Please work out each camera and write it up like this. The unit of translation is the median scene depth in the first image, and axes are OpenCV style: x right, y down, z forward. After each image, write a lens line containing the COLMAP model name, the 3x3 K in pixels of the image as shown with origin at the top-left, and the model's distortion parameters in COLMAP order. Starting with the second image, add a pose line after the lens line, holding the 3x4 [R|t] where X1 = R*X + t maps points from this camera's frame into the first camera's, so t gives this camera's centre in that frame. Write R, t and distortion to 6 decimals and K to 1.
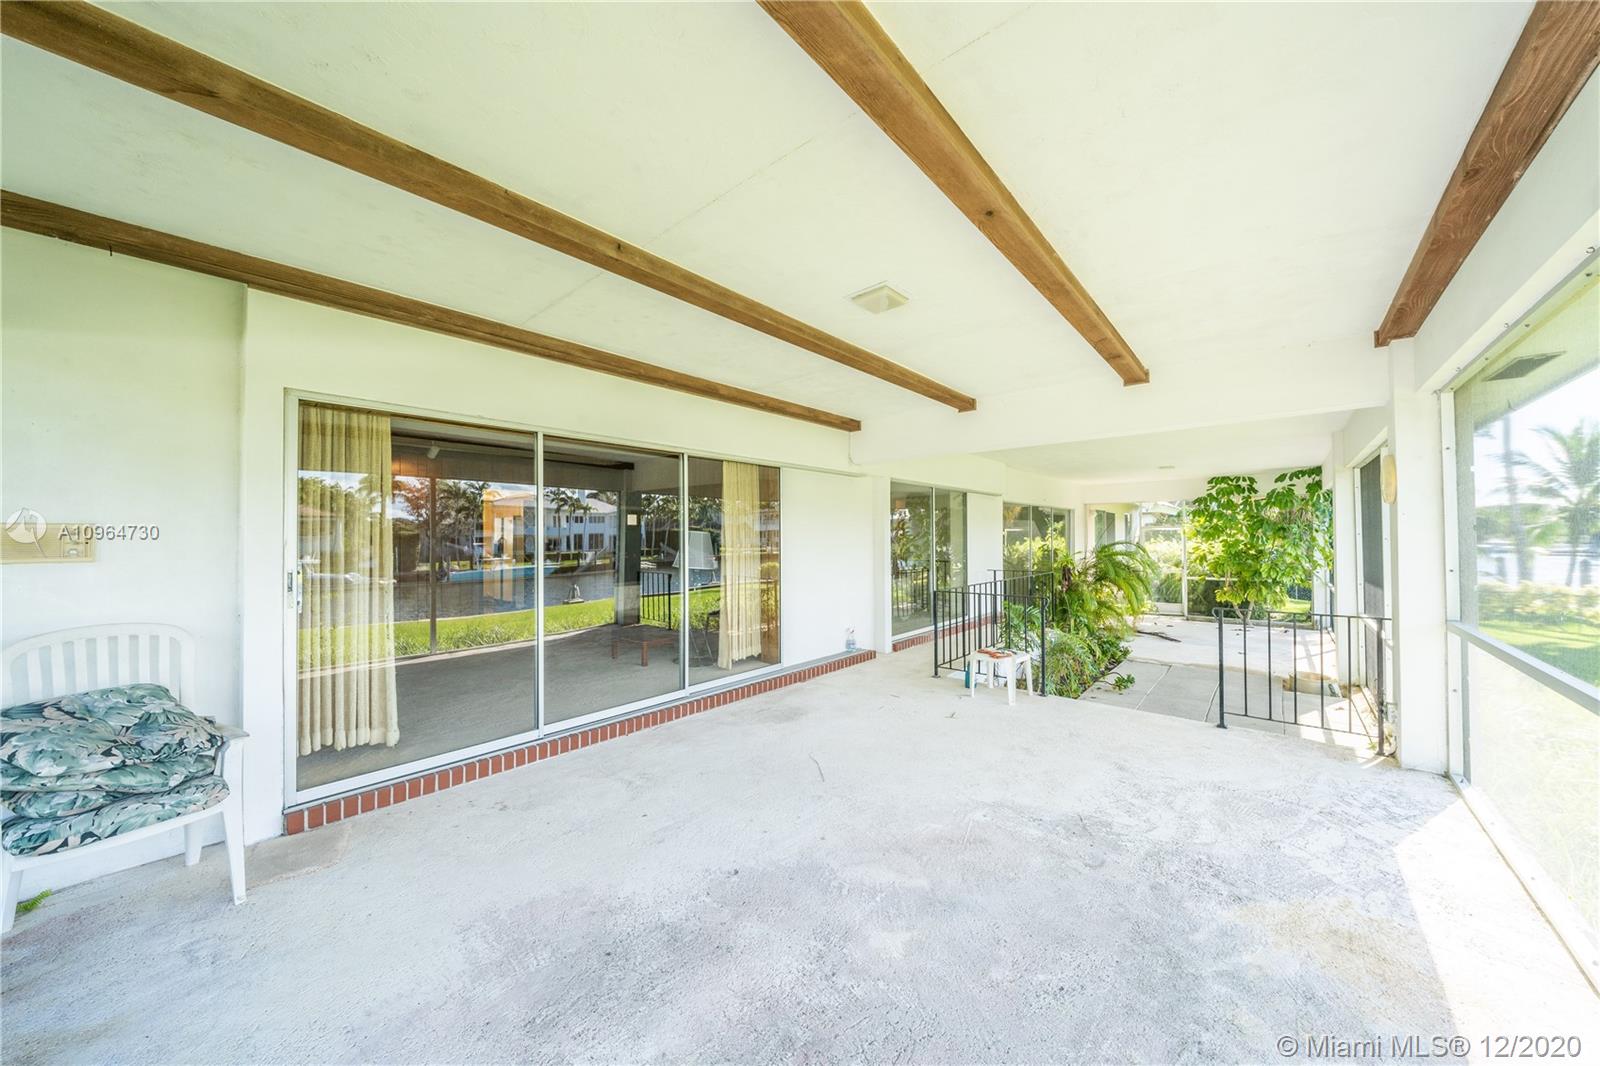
lens RADIAL K [[548.0, 0, 806.3], [0, 548.0, 539.6], [0, 0, 1]] dist [-0.005242, -0.000052]
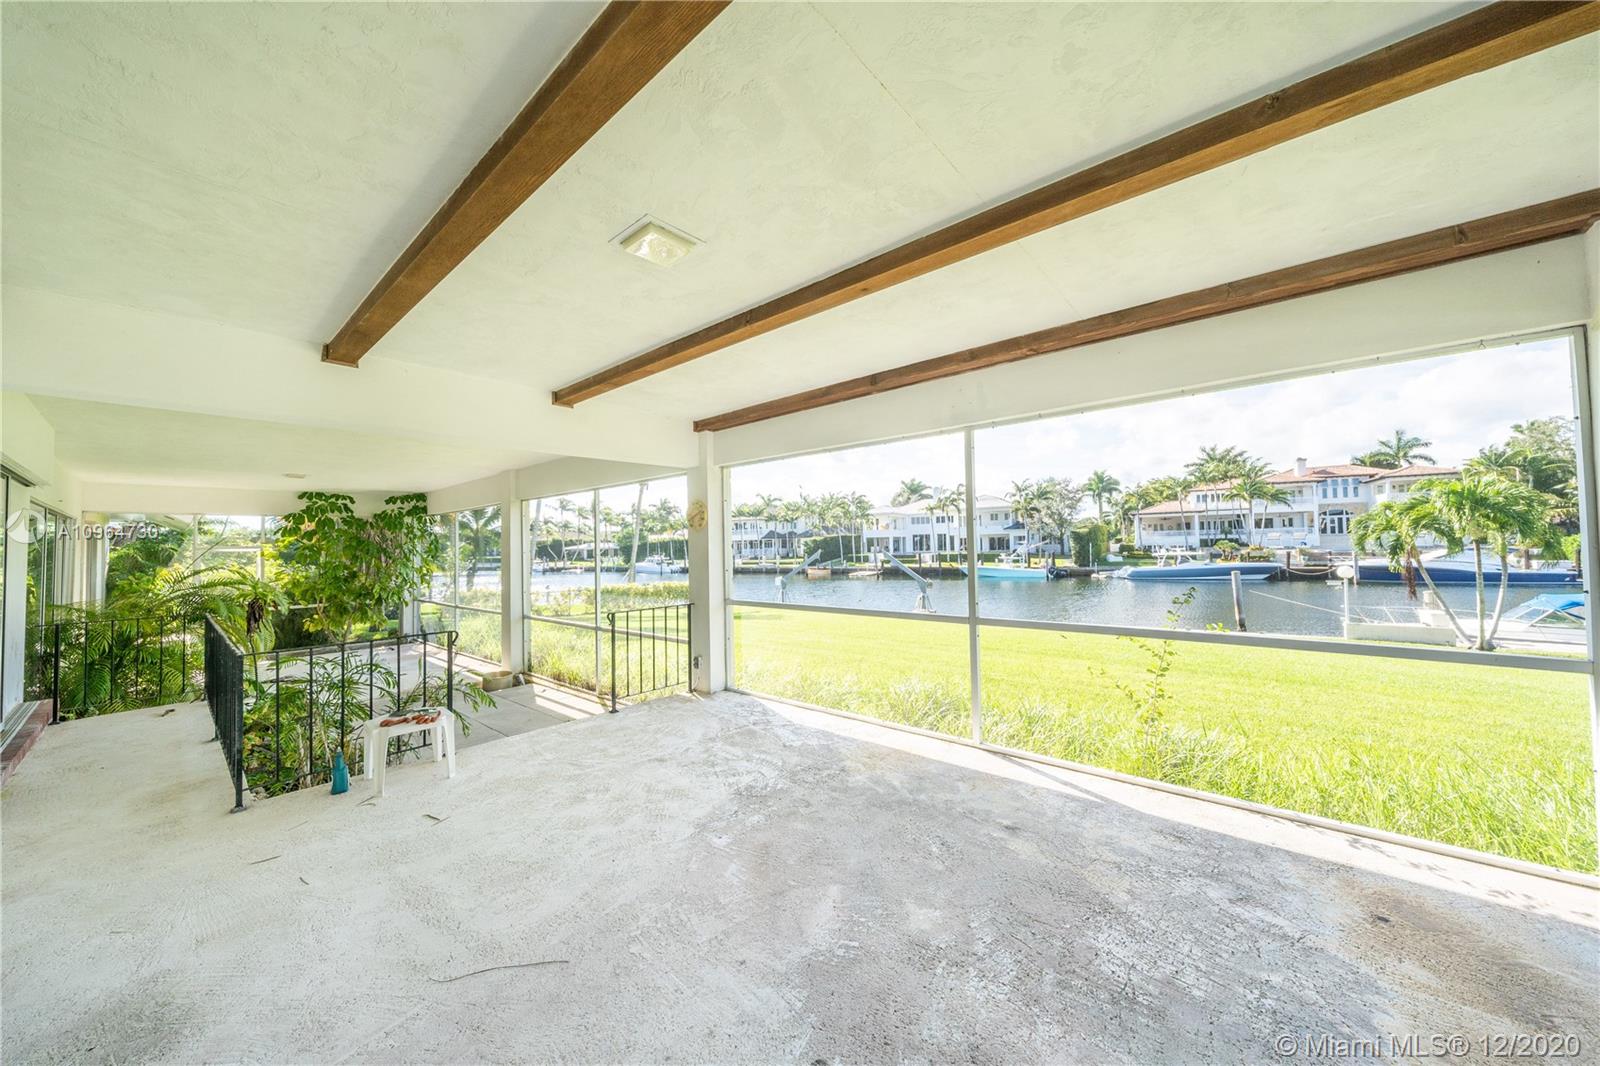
lens RADIAL K [[548.0, 0, 806.3], [0, 548.0, 539.6], [0, 0, 1]] dist [-0.005242, -0.000052]
pose [[-0.004000, 0.020564, 0.999781, -0.680136], [0.020588, 0.999578, -0.020478, -0.003388], [-0.999780, 0.020502, -0.004422, 0.863852]]
